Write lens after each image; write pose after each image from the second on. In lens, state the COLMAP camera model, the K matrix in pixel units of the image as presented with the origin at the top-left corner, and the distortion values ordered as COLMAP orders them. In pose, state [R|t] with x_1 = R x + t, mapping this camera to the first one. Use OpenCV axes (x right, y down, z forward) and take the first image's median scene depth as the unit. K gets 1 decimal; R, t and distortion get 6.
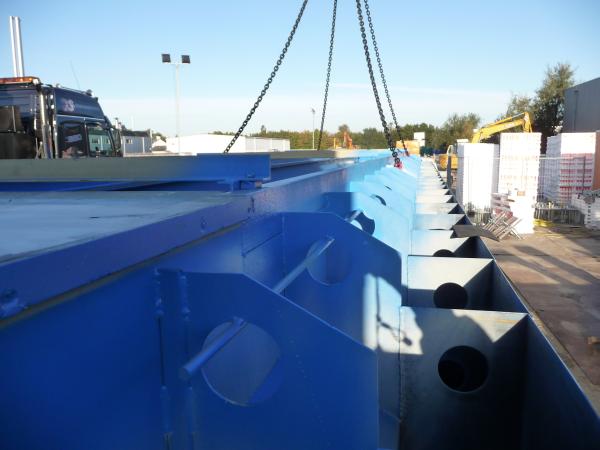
lens RADIAL K [[497.7, 0, 303.3], [0, 497.7, 221.8], [0, 0, 1]] dist [-0.050027, 0.050500]
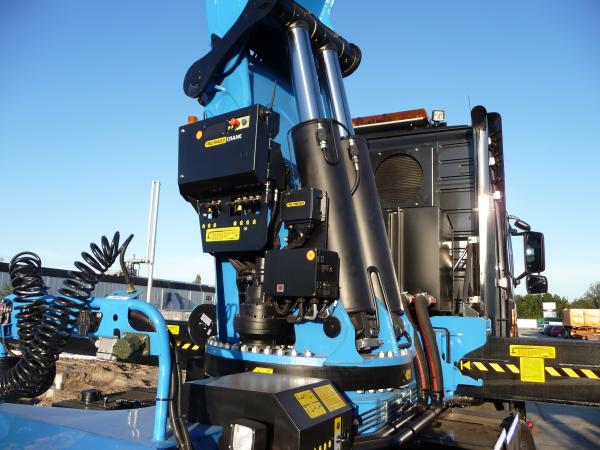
lens RADIAL K [[497.7, 0, 303.3], [0, 497.7, 221.8], [0, 0, 1]] dist [-0.050027, 0.050500]
pose [[0.982820, 0.008468, -0.184370, -0.309529], [-0.067987, 0.945312, -0.319003, -0.016456], [0.171586, 0.326057, 0.929648, 0.303792]]
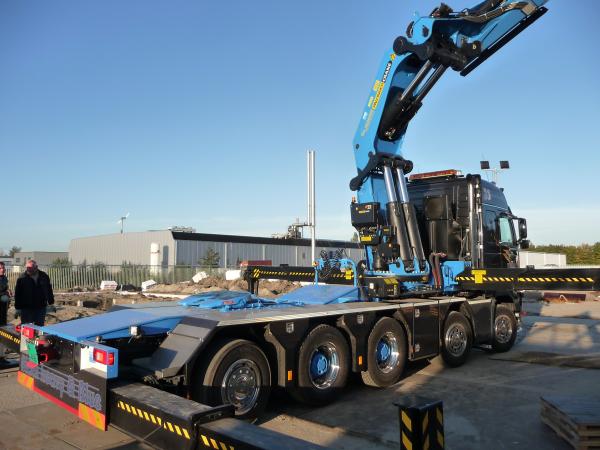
lens RADIAL K [[497.7, 0, 303.3], [0, 497.7, 221.8], [0, 0, 1]] dist [-0.050027, 0.050500]
pose [[0.880089, -0.031790, -0.473744, -0.179320], [-0.078384, 0.974338, -0.210999, 0.034613], [0.468294, 0.222832, 0.855012, -0.020767]]
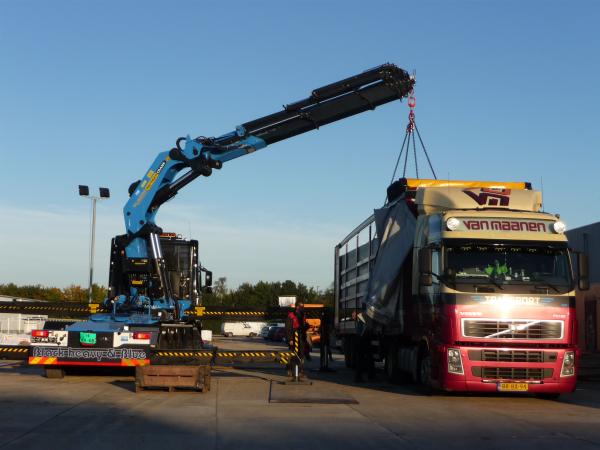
lens RADIAL K [[1007.2, 0, 300.0], [0, 1007.2, 225.0], [0, 0, 1]] dist [0.122573, -0.210458]
pose [[0.962692, 0.056595, 0.264616, -0.524972], [0.010090, 0.969697, -0.244103, 0.215766], [-0.270412, 0.237666, 0.932948, -0.988231]]
